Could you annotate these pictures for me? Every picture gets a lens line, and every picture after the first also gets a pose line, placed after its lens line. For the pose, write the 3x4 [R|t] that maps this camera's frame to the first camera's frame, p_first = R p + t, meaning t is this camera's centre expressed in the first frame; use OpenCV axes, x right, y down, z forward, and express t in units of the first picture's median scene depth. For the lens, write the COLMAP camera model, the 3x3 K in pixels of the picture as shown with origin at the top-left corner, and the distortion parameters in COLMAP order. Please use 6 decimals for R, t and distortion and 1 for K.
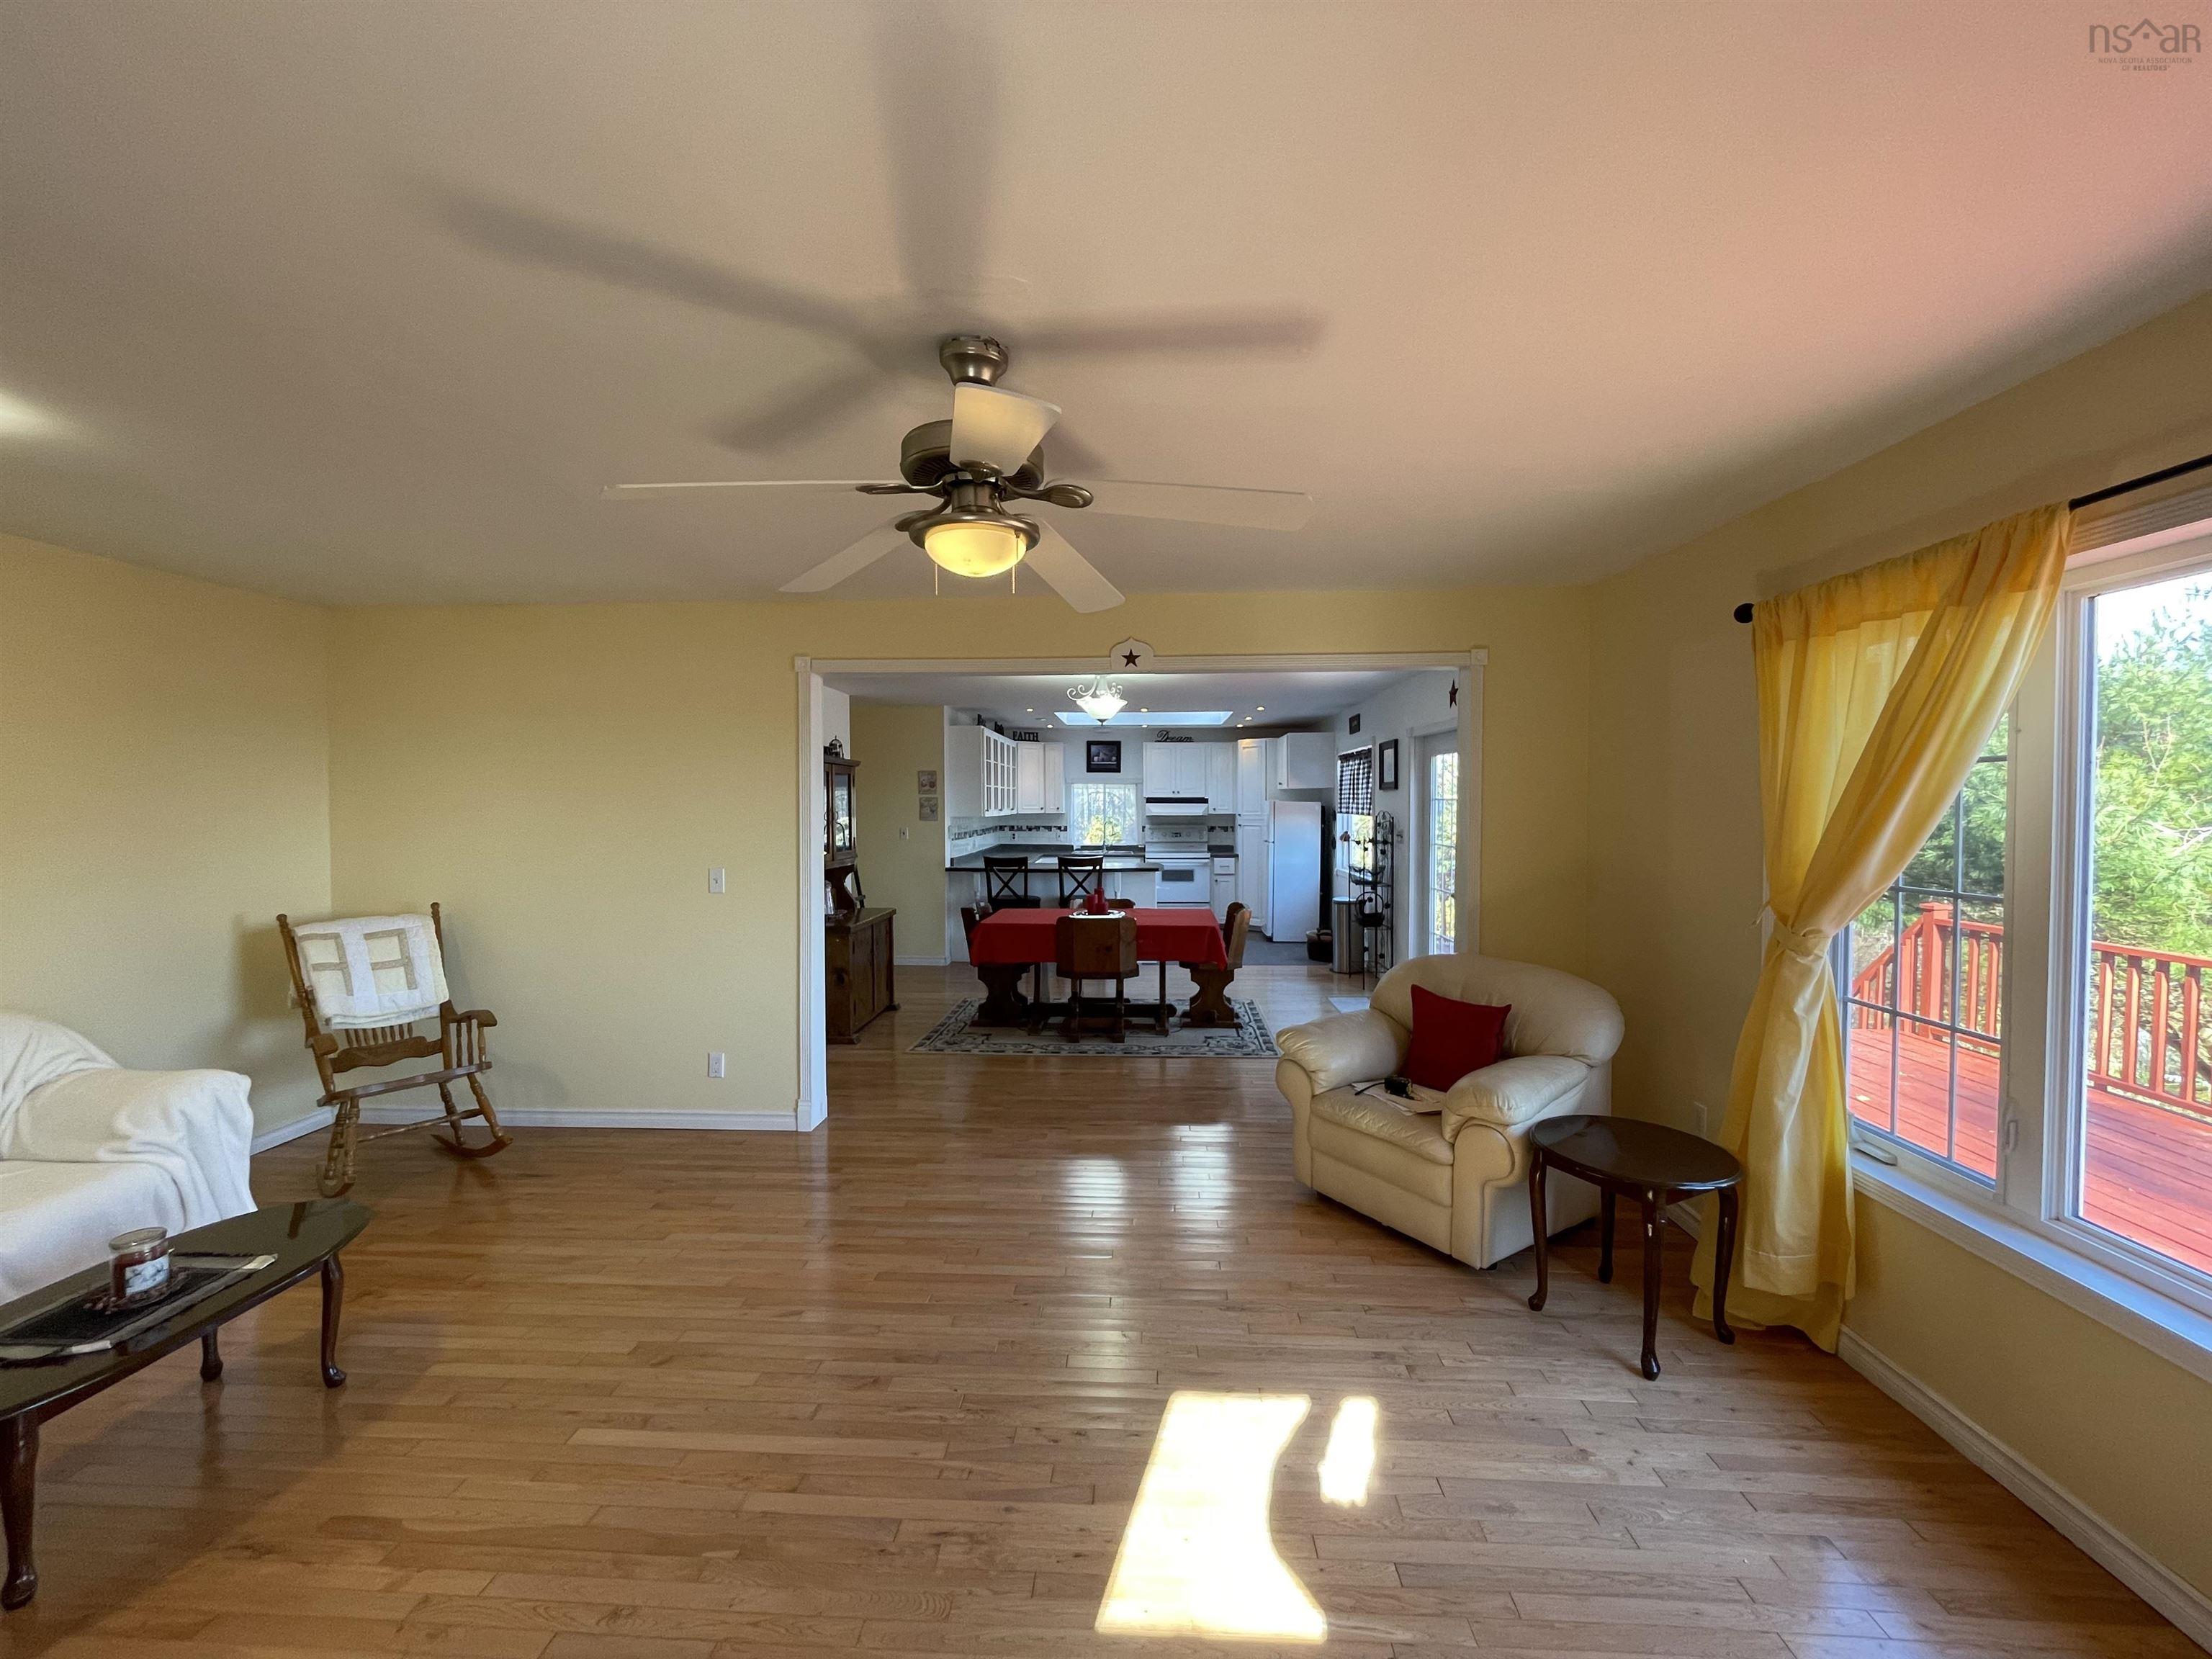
lens RADIAL K [[895.4, 0, 1106.7], [0, 895.4, 825.3], [0, 0, 1]] dist [-0.000518, -0.000631]
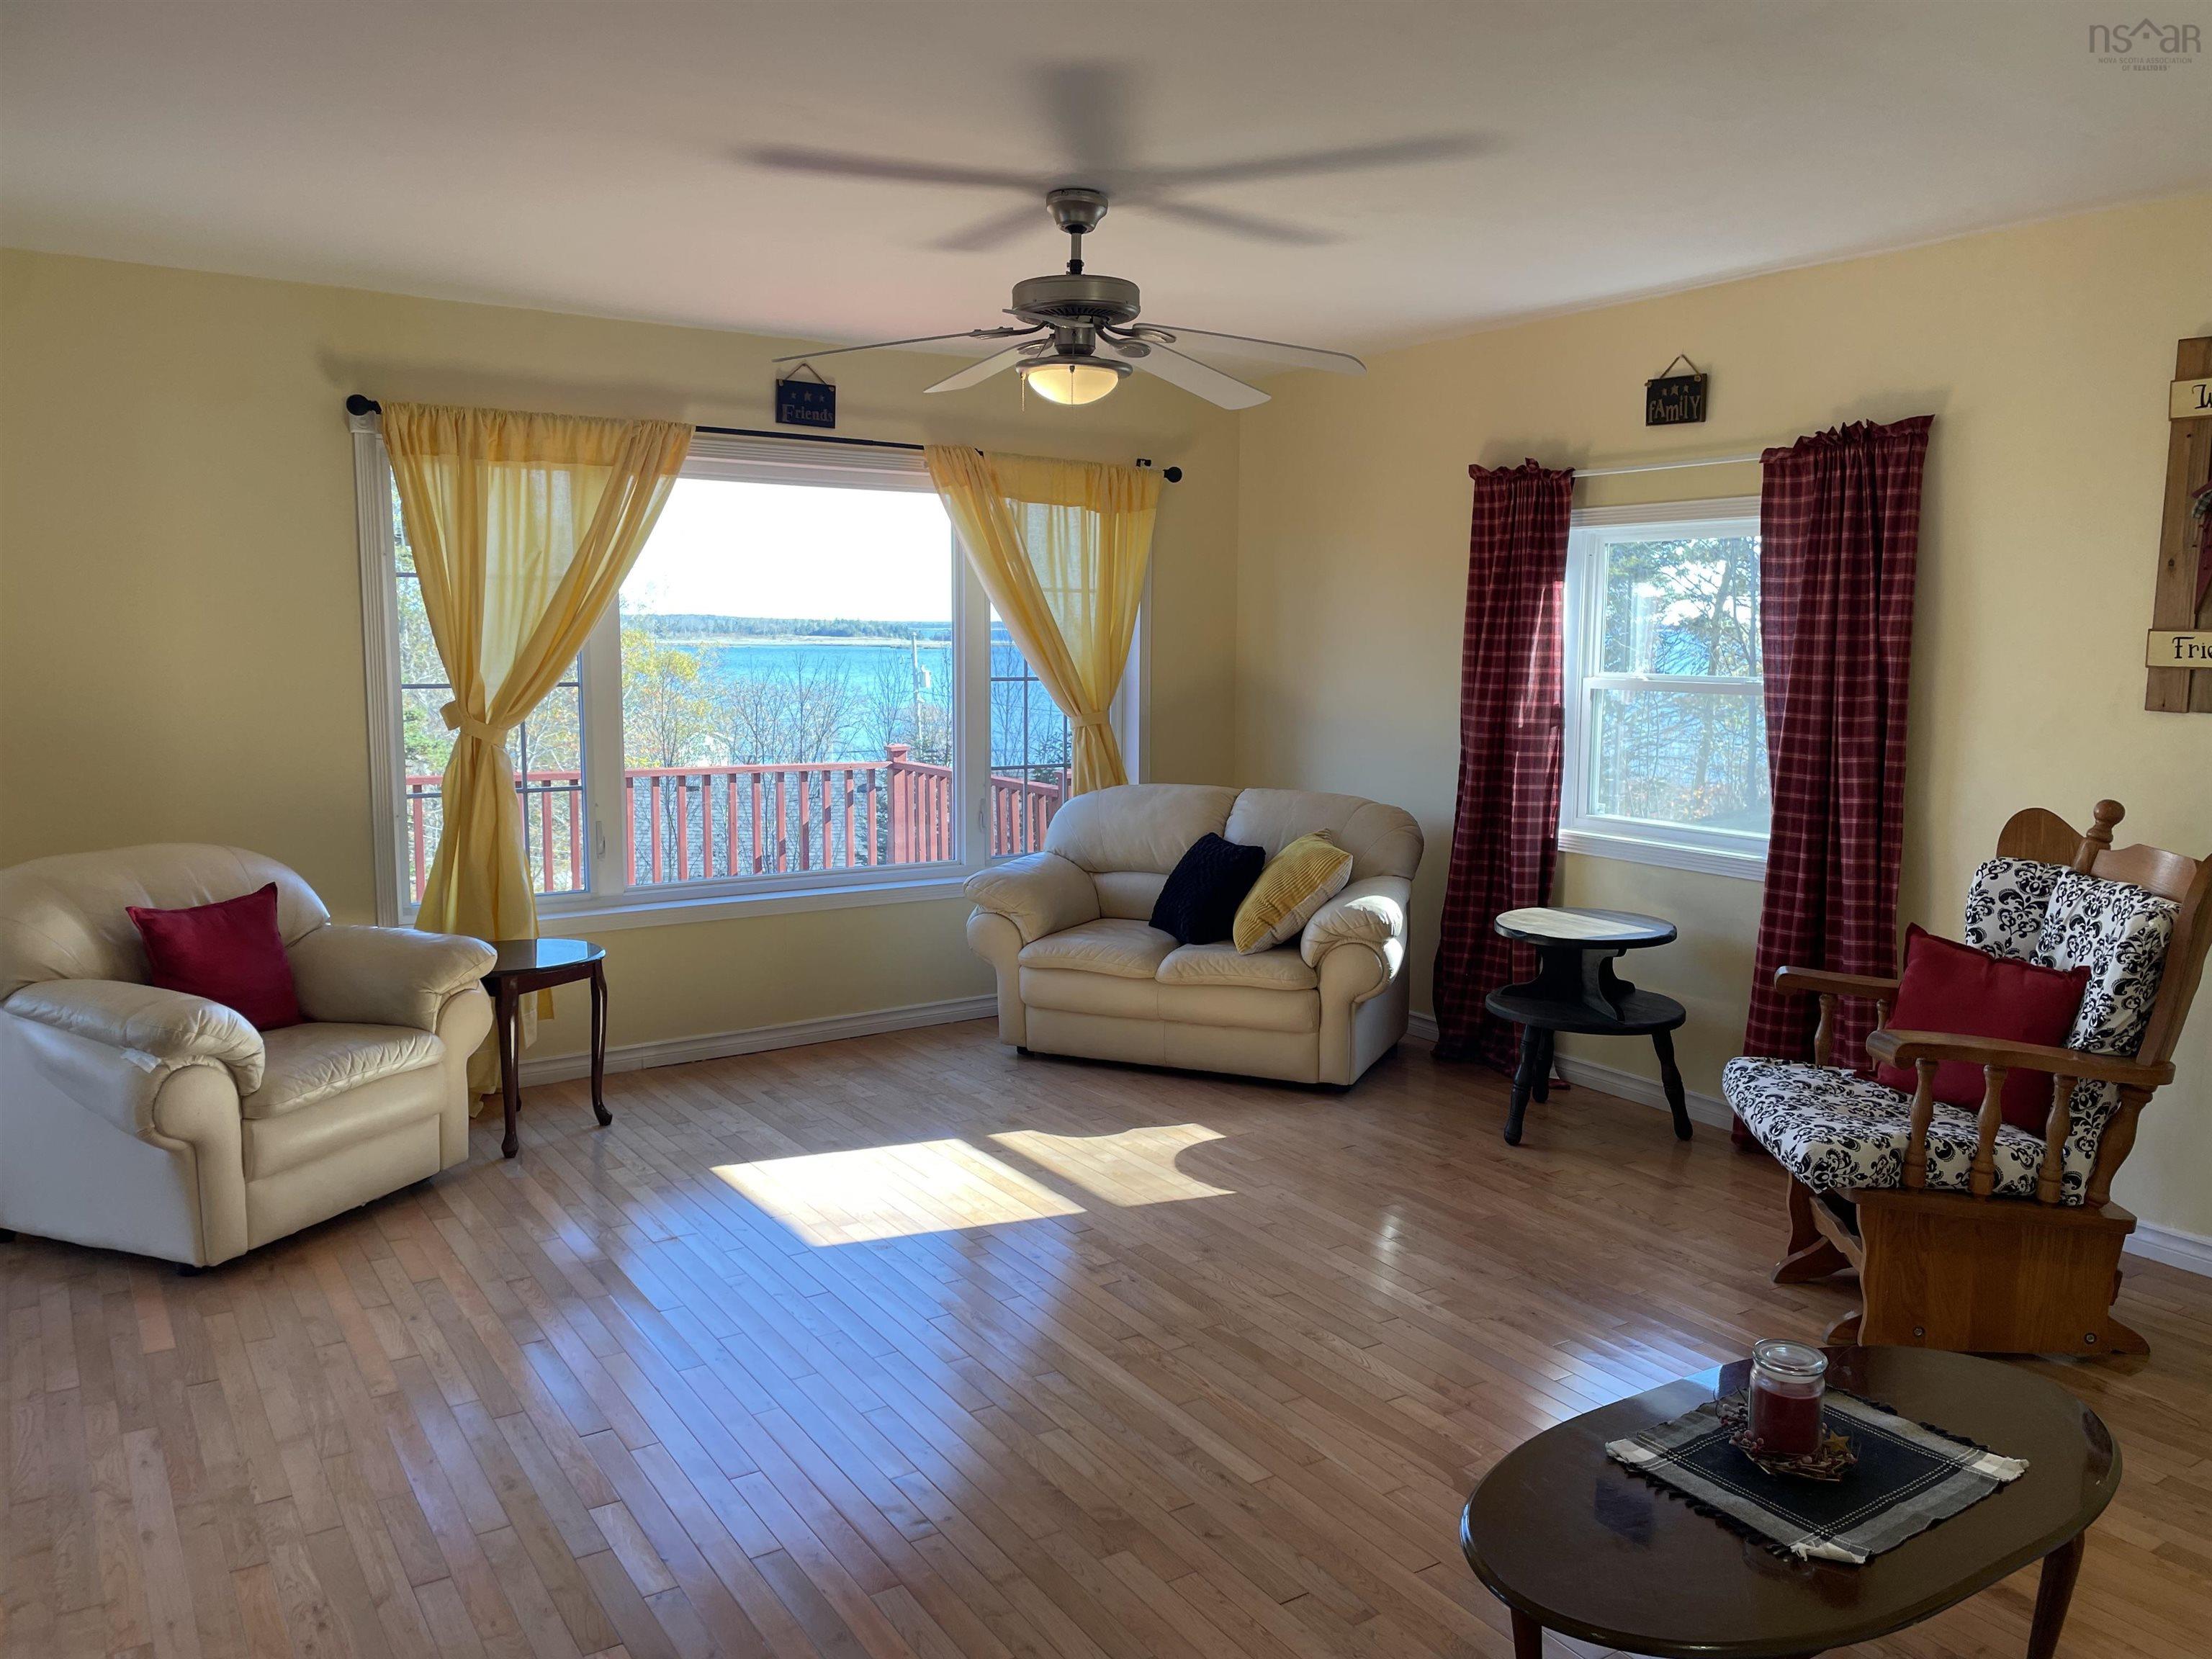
lens RADIAL K [[1655.6, 0, 1132.7], [0, 1655.6, 826.5], [0, 0, 1]] dist [0.085221, -0.099181]
pose [[-0.597602, -0.099928, 0.795542, -0.412347], [0.013418, 0.990818, 0.134535, -0.008278], [-0.801681, 0.091073, -0.590774, 0.484415]]
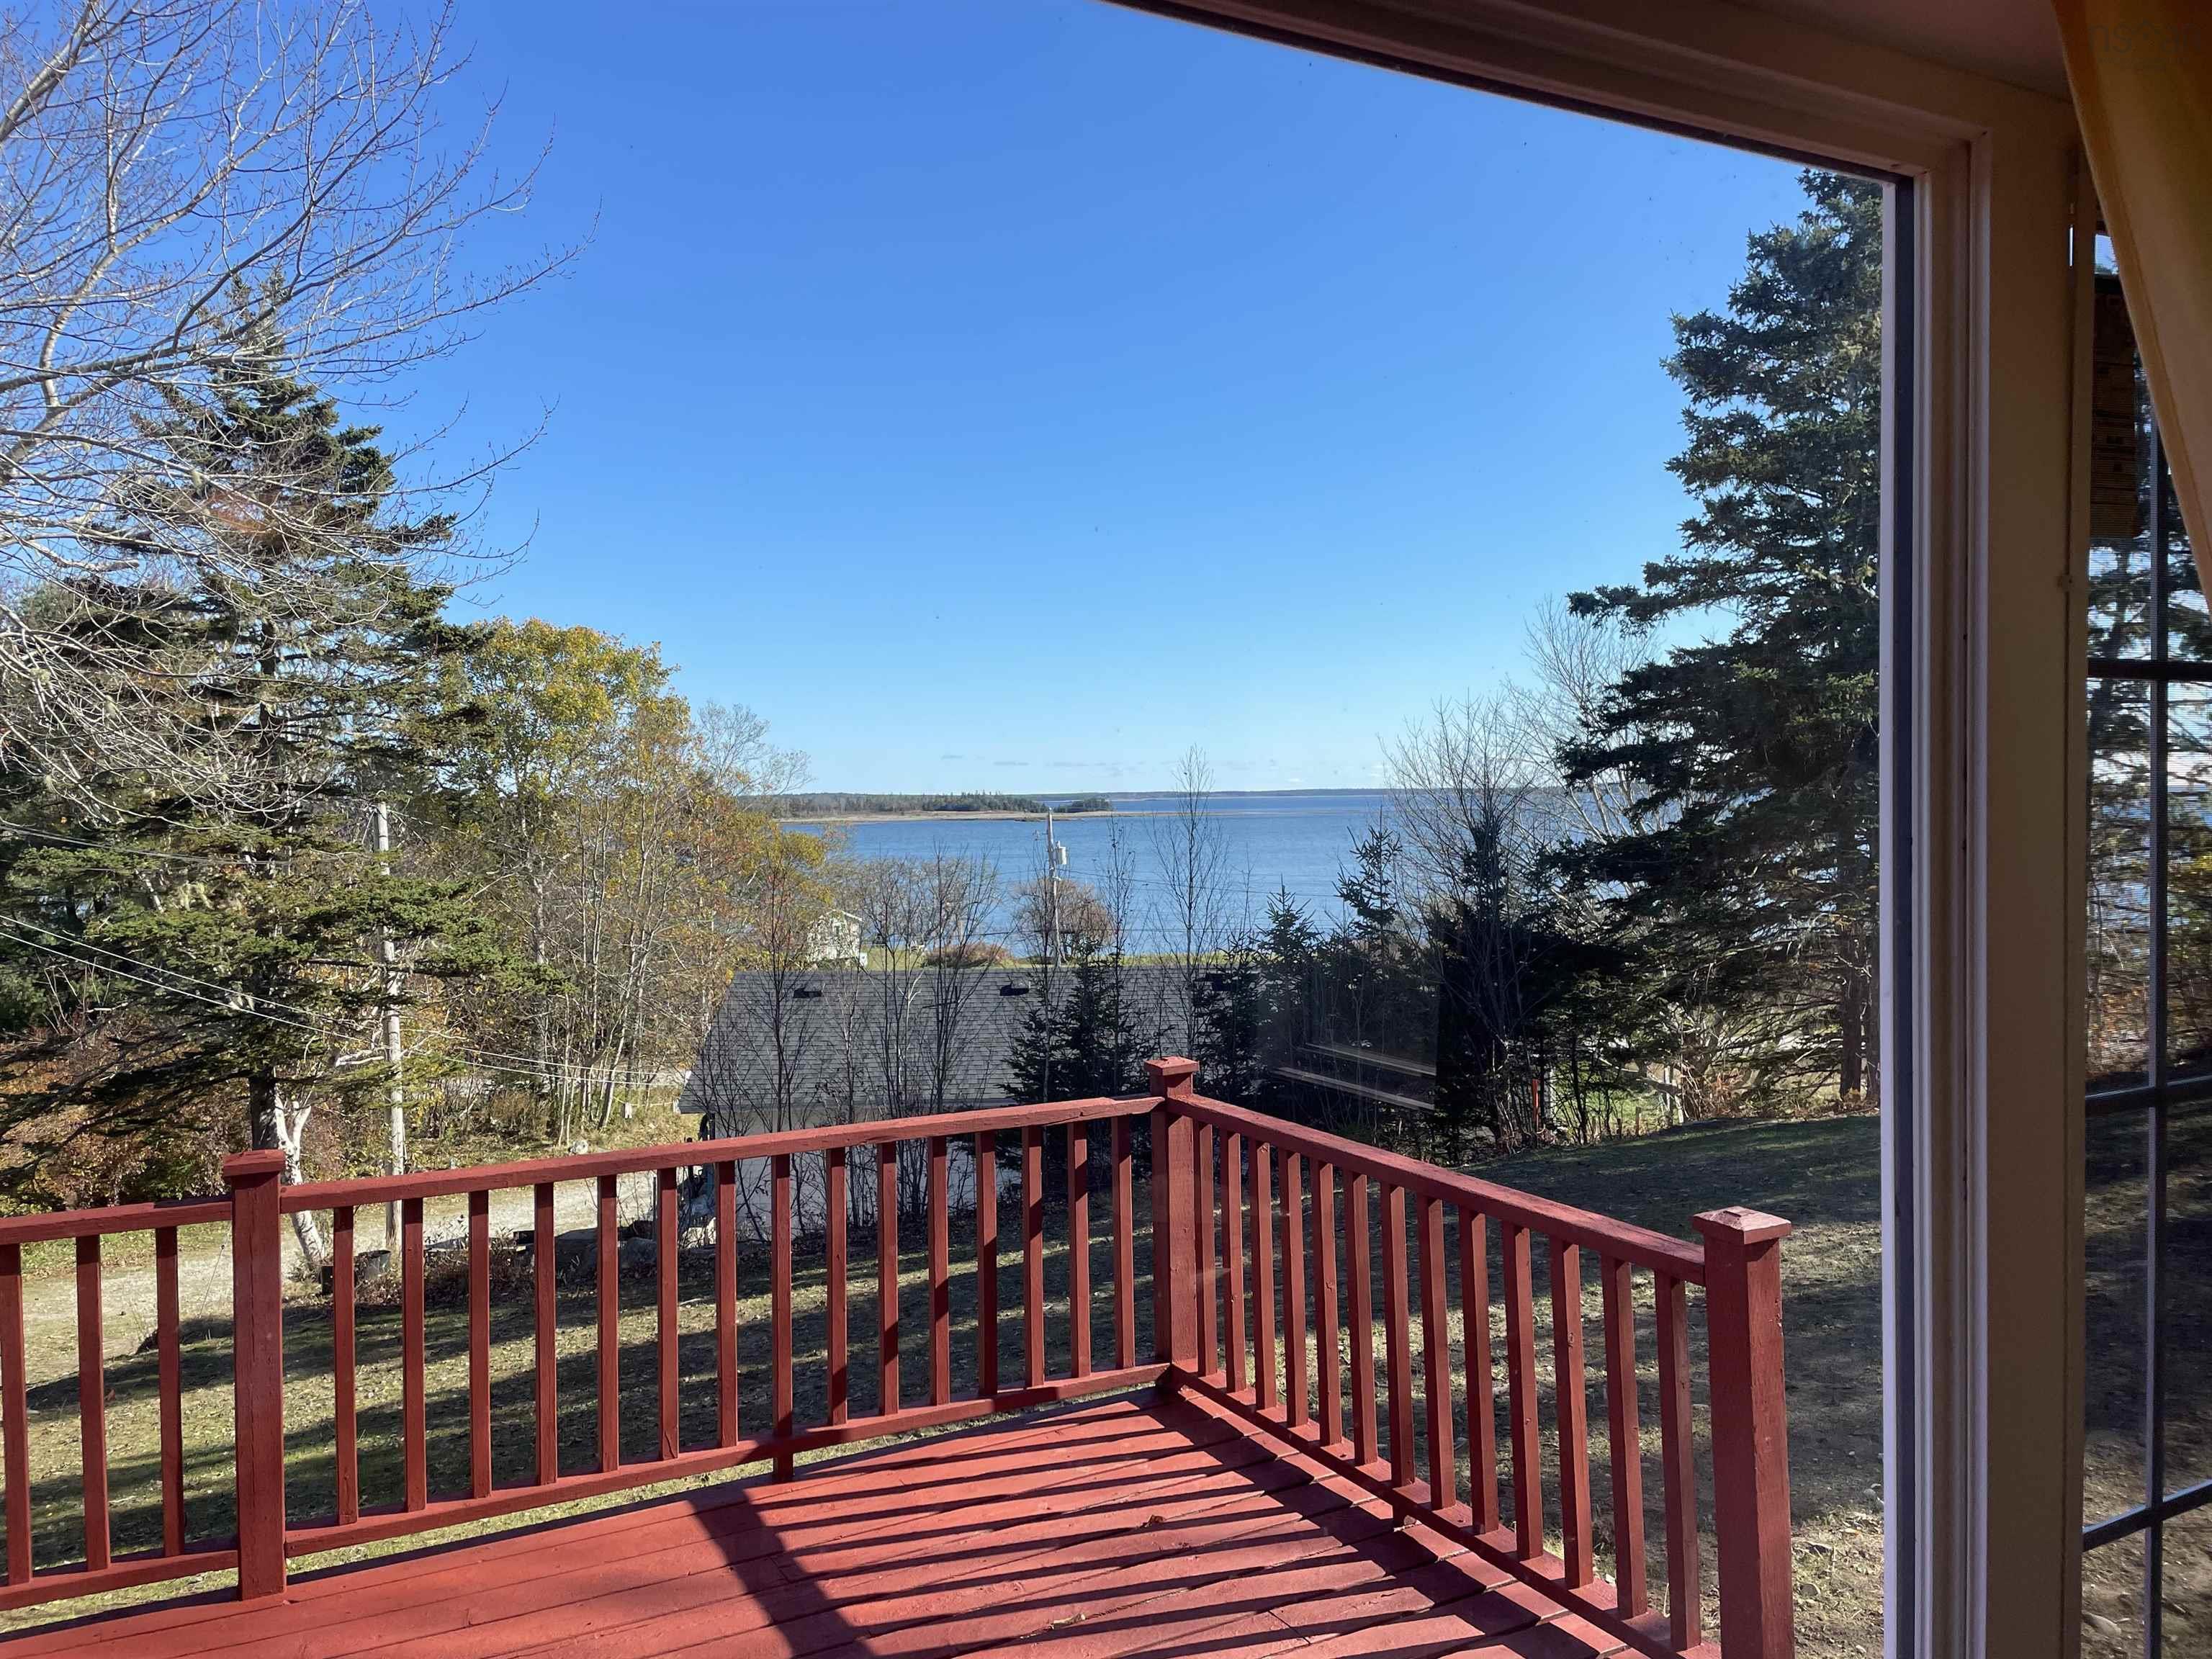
lens RADIAL K [[1655.6, 0, 1086.4], [0, 1655.6, 828.0], [0, 0, 1]] dist [0.085221, -0.099181]
pose [[-0.514124, -0.007854, 0.857680, 0.166125], [0.037419, 0.998801, 0.031577, -0.008772], [-0.856899, 0.048328, -0.513214, 0.227596]]
